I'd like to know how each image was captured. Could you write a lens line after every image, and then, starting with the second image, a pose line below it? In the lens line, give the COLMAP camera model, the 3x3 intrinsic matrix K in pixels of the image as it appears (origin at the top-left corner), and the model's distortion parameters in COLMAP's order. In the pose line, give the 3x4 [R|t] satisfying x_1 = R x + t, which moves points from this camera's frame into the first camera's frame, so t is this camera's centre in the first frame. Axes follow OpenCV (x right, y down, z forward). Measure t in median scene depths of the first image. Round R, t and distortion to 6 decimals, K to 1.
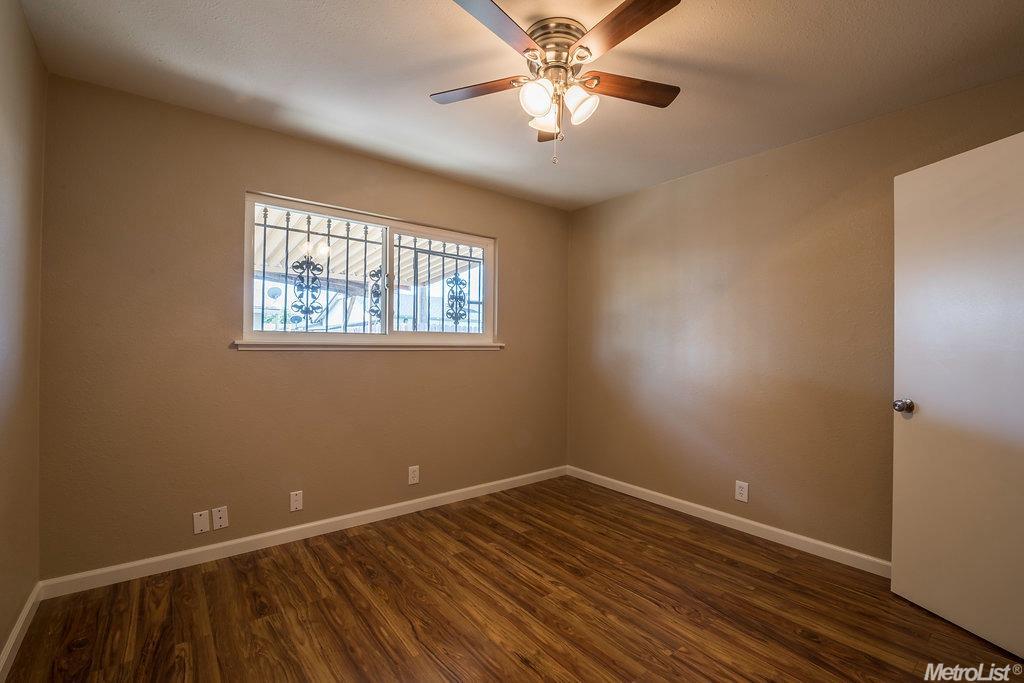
lens RADIAL K [[452.2, 0, 509.2], [0, 452.2, 340.1], [0, 0, 1]] dist [-0.002659, -0.003827]
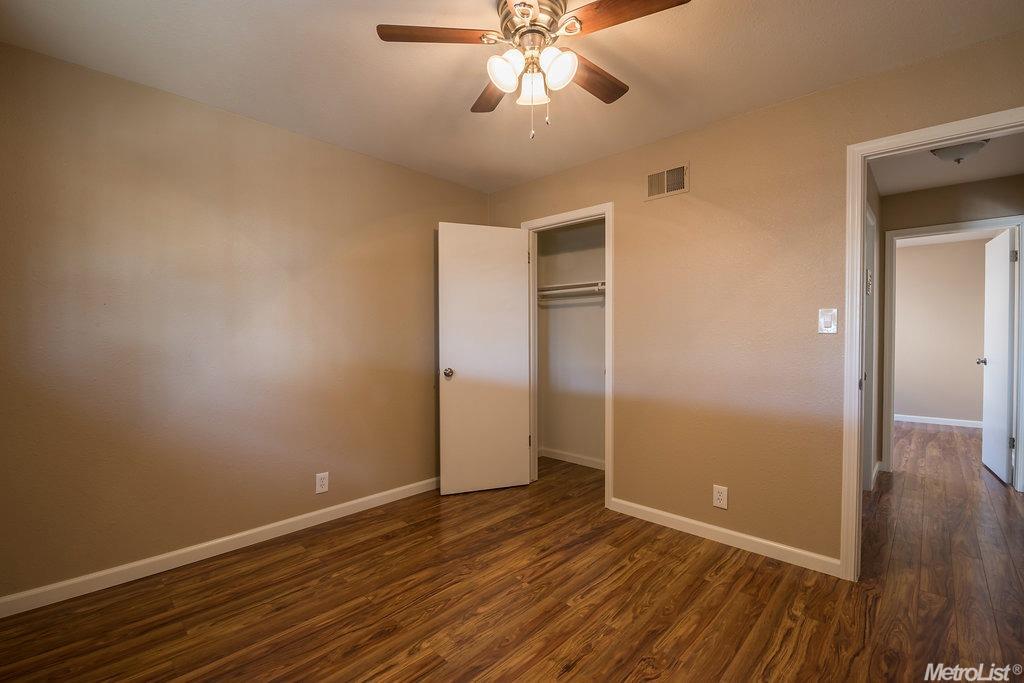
lens RADIAL K [[452.2, 0, 509.2], [0, 452.2, 340.1], [0, 0, 1]] dist [-0.002659, -0.003827]
pose [[-0.160719, -0.012855, 0.986917, -0.653199], [-0.011114, 0.999875, 0.011214, 0.012583], [-0.986938, -0.009166, -0.160841, 0.965688]]
